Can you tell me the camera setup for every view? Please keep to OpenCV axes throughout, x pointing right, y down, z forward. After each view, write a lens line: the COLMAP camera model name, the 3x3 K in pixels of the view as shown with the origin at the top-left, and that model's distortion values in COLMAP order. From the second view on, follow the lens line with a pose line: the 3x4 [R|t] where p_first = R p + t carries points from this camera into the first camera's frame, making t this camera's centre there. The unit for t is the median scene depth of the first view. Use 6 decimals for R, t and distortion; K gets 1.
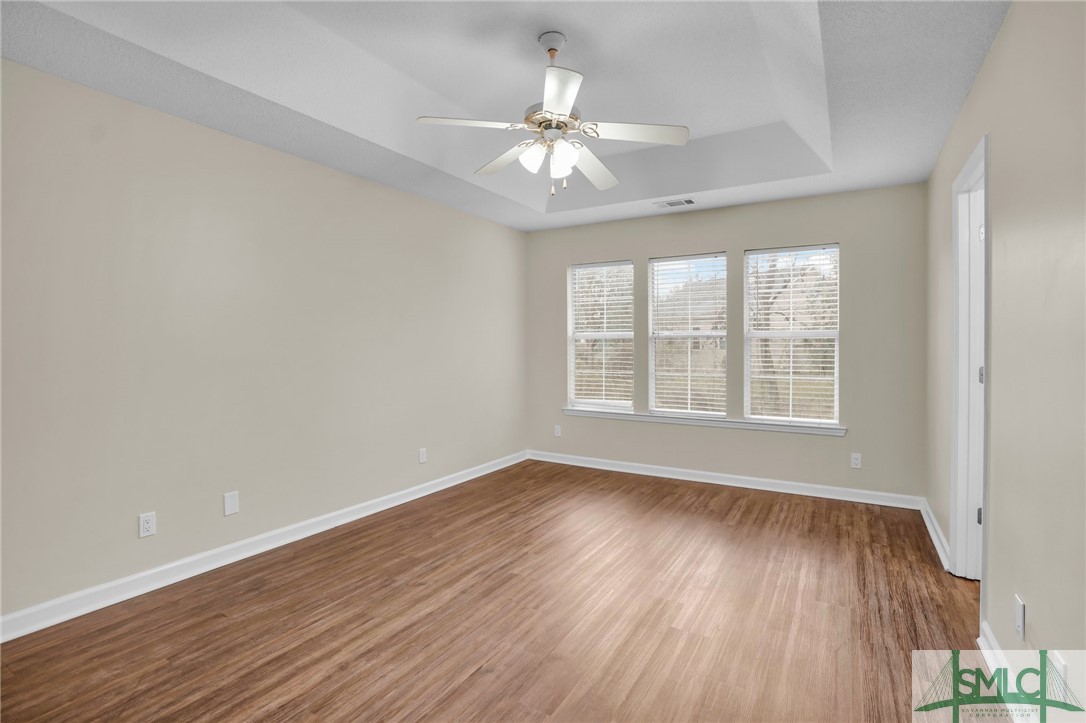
lens RADIAL K [[508.5, 0, 560.3], [0, 508.5, 343.1], [0, 0, 1]] dist [-0.045110, 0.009136]
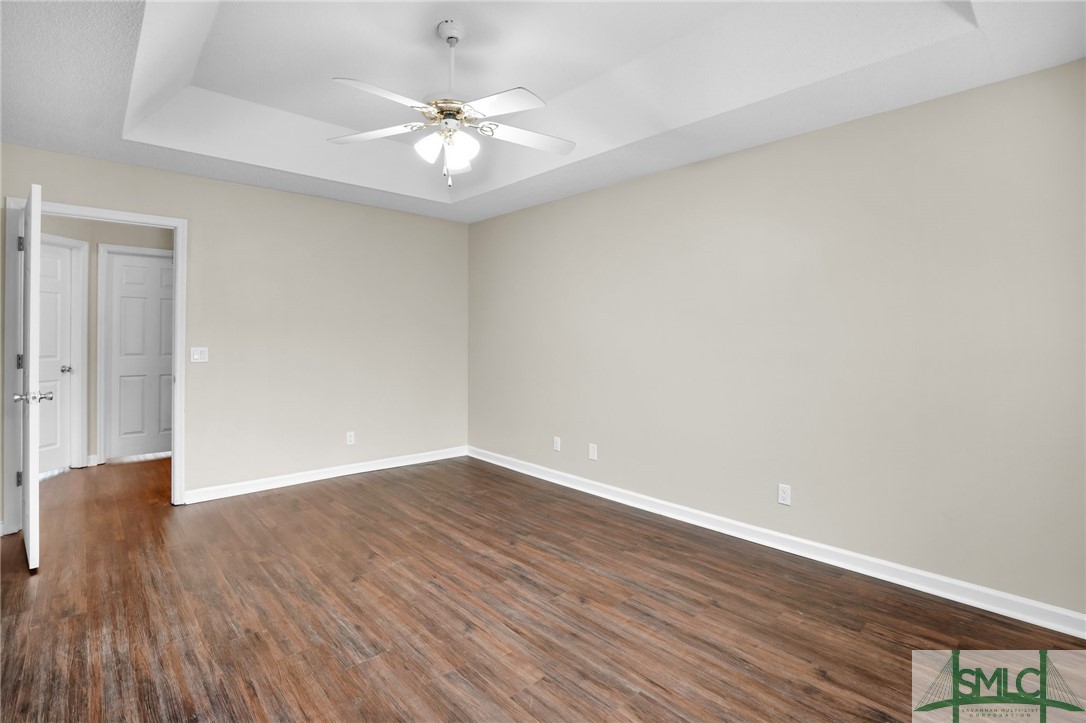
lens RADIAL K [[508.5, 0, 521.3], [0, 508.5, 331.8], [0, 0, 1]] dist [-0.045110, 0.009136]
pose [[-0.319559, -0.011962, -0.947491, 0.726197], [-0.003093, 0.999928, -0.011581, 0.002170], [0.947561, -0.000771, -0.319573, 1.214385]]
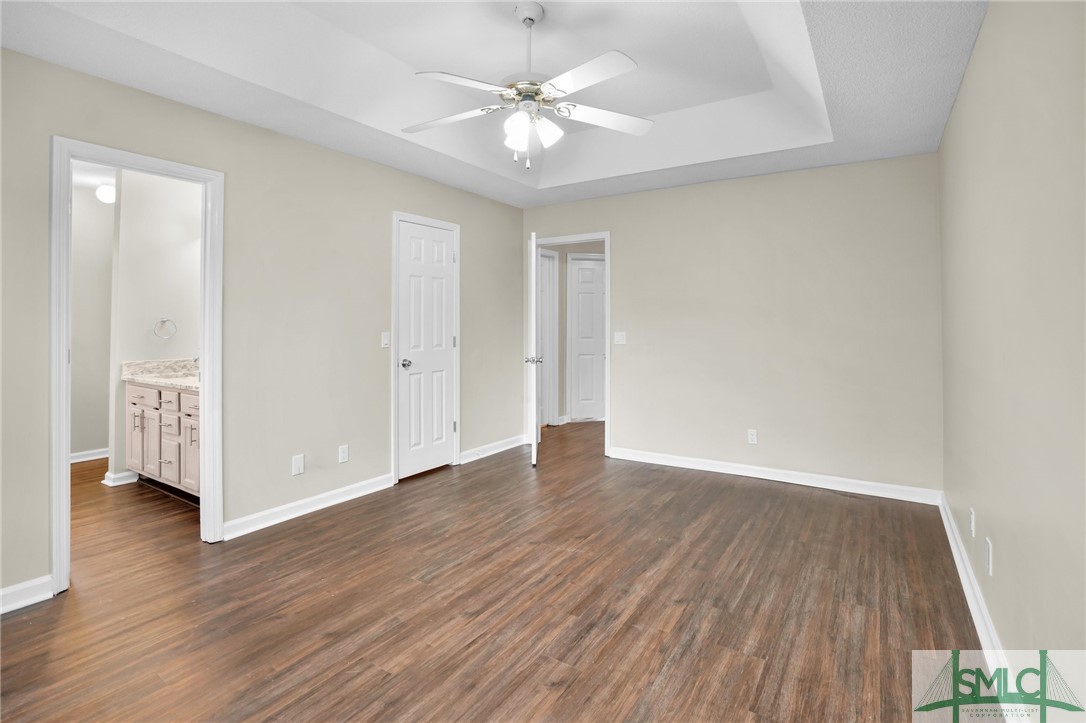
lens RADIAL K [[508.5, 0, 560.2], [0, 508.5, 313.9], [0, 0, 1]] dist [-0.045110, 0.009136]
pose [[-0.999460, -0.000088, 0.032868, -0.087500], [-0.000724, 0.999813, -0.019329, 0.001493], [-0.032860, -0.019343, -0.999273, 1.635559]]
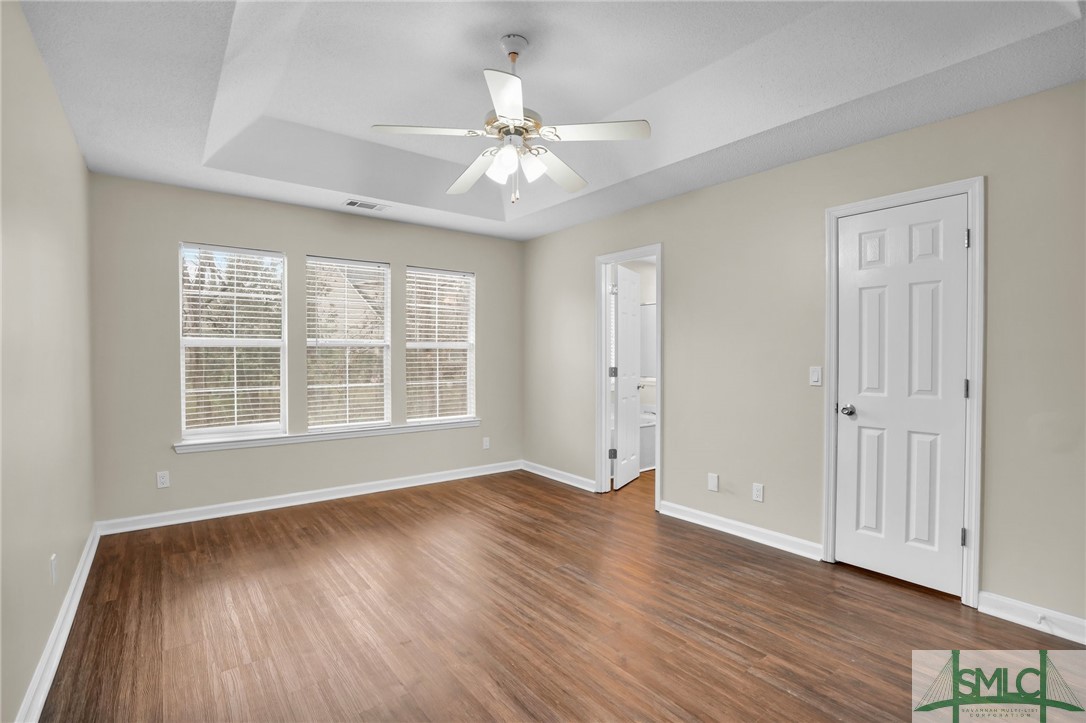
lens RADIAL K [[508.5, 0, 540.5], [0, 508.5, 358.0], [0, 0, 1]] dist [-0.045110, 0.009136]
pose [[0.371819, -0.006481, 0.928283, -0.765920], [-0.004625, 0.999950, 0.008833, 0.000640], [-0.928294, -0.007577, 0.371770, 0.492995]]
